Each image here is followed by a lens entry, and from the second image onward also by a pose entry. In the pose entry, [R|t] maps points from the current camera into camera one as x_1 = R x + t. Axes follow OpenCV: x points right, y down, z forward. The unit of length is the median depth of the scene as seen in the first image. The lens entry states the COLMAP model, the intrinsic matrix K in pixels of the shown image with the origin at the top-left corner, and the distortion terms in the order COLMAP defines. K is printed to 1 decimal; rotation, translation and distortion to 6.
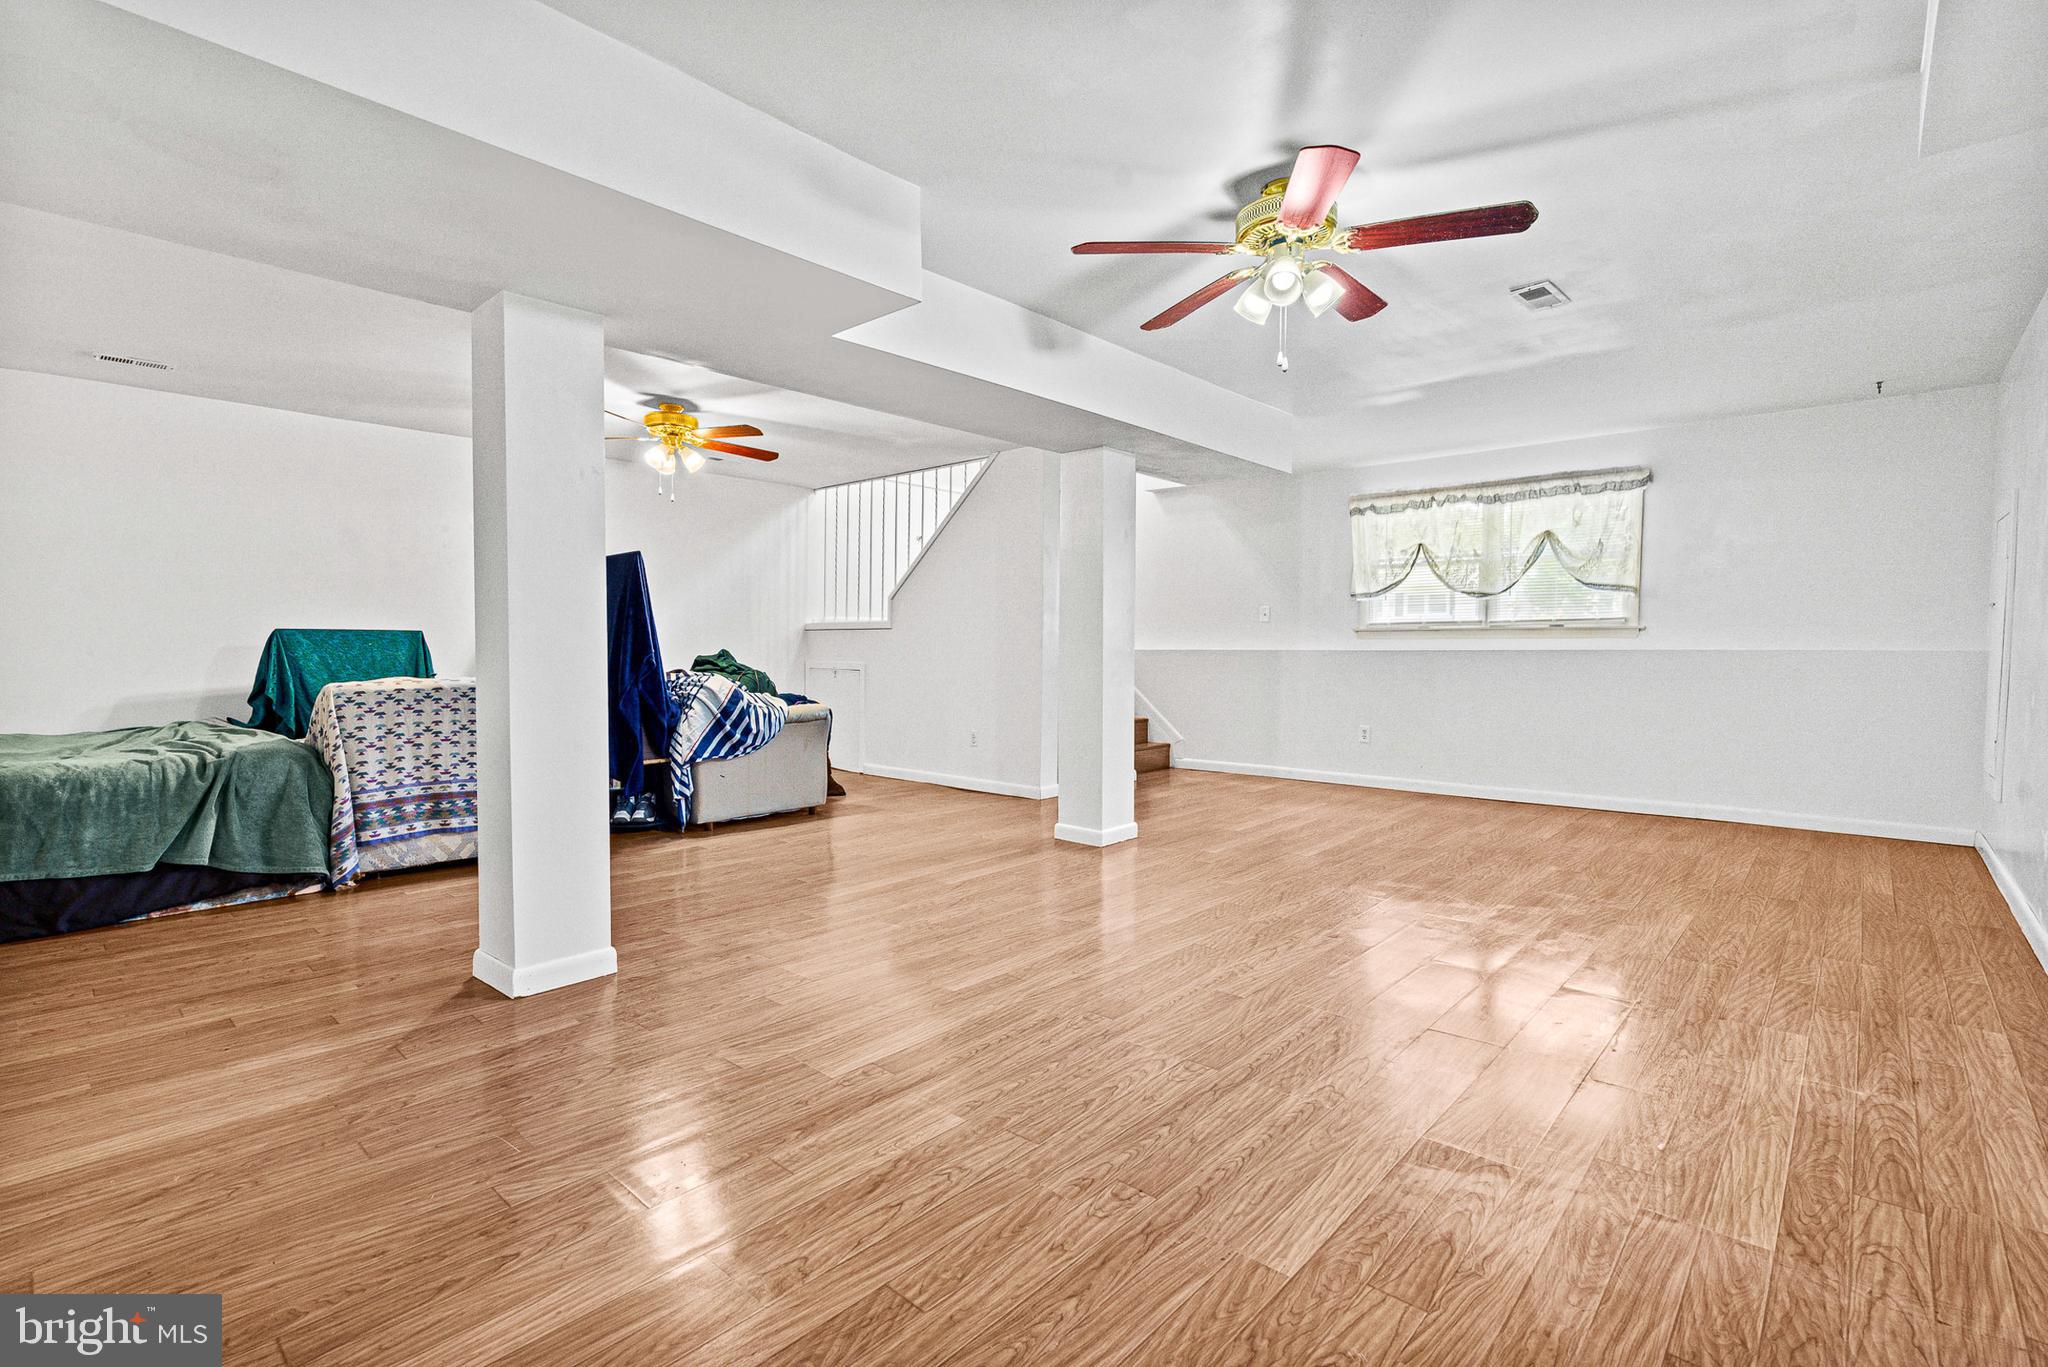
lens RADIAL K [[936.5, 0, 1018.8], [0, 936.5, 686.9], [0, 0, 1]] dist [-0.001524, 0.000281]
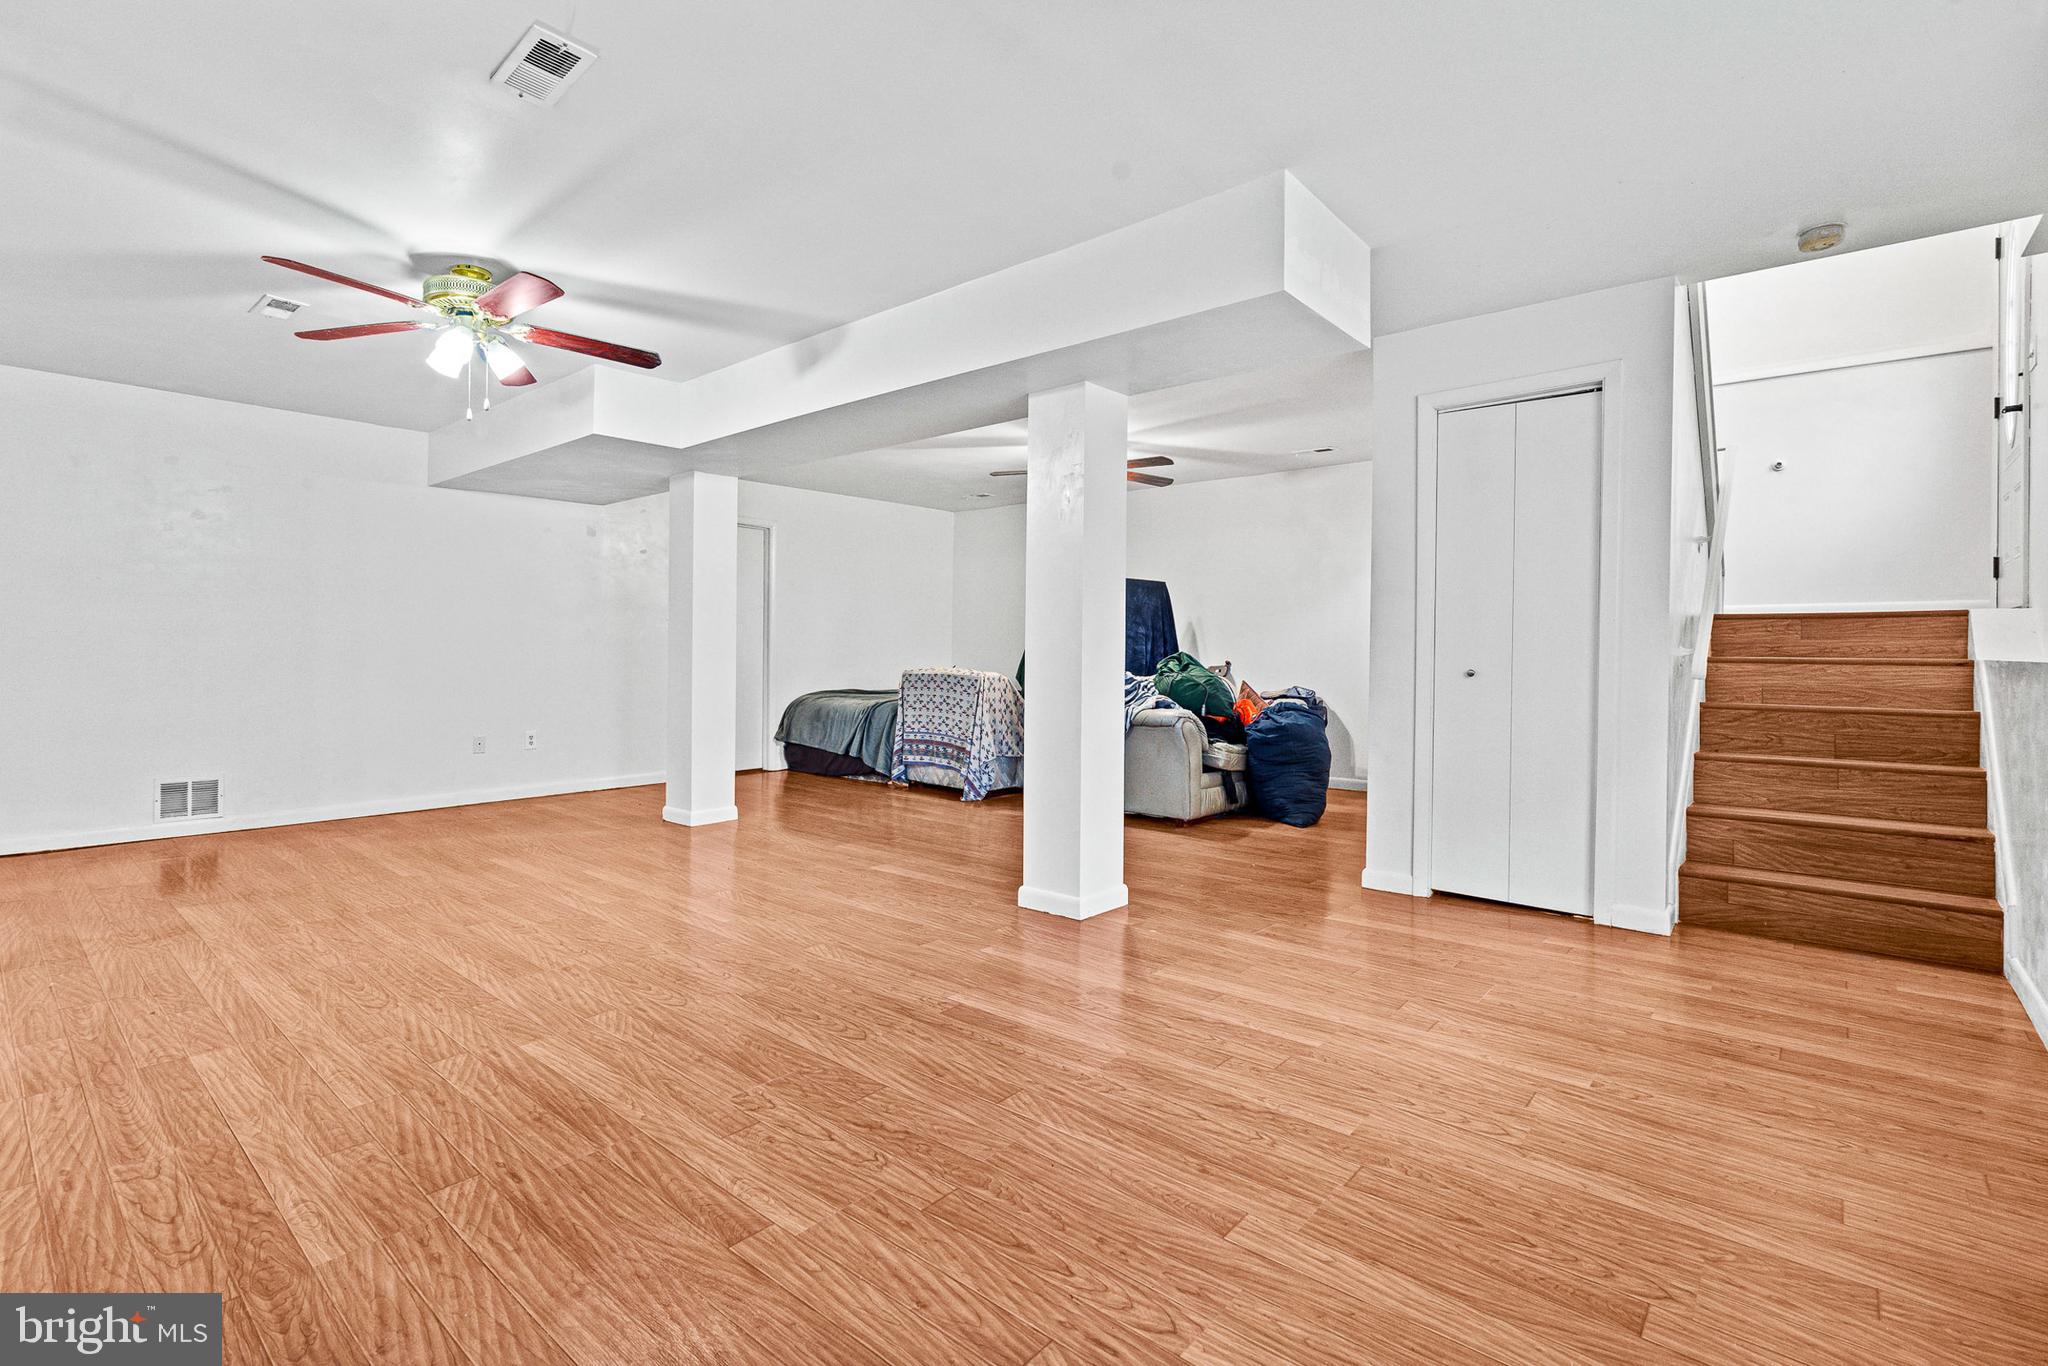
lens RADIAL K [[958.5, 0, 1010.9], [0, 958.5, 663.9], [0, 0, 1]] dist [-0.001304, 0.000514]
pose [[0.000610, -0.005245, -0.999986, 1.884694], [-0.024630, 0.999683, -0.005259, -0.037874], [0.999696, 0.024633, 0.000480, 1.802514]]
